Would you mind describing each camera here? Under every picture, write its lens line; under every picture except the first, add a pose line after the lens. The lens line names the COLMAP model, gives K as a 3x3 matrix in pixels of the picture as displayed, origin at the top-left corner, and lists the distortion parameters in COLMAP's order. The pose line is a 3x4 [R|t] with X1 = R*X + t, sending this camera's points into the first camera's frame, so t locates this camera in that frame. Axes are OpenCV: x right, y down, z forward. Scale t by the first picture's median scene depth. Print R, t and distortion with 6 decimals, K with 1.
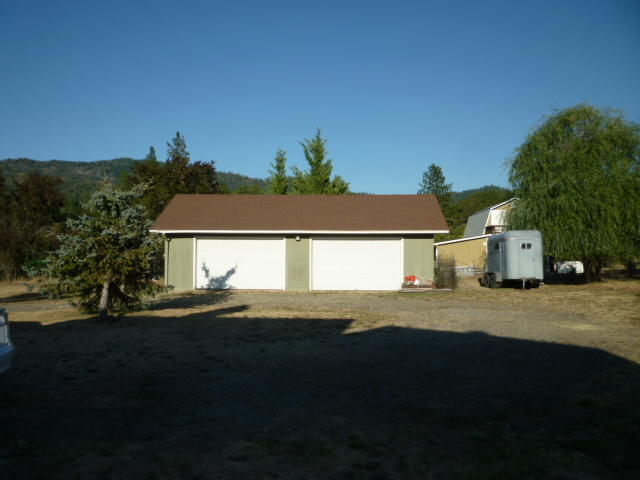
lens RADIAL K [[549.4, 0, 320.0], [0, 549.4, 239.5], [0, 0, 1]] dist [-0.047786, 0.014202]
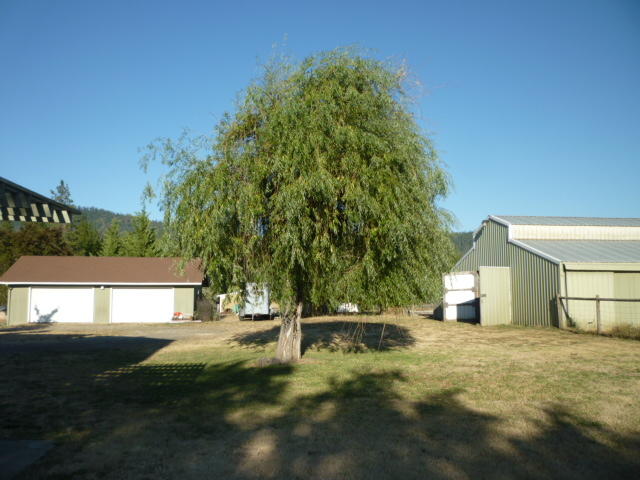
lens RADIAL K [[549.4, 0, 321.1], [0, 549.4, 241.5], [0, 0, 1]] dist [-0.047786, 0.014202]
pose [[0.983677, 0.010558, 0.179635, 0.273933], [0.003819, 0.996827, -0.079501, -0.007486], [-0.179905, 0.078889, 0.980516, -0.559214]]
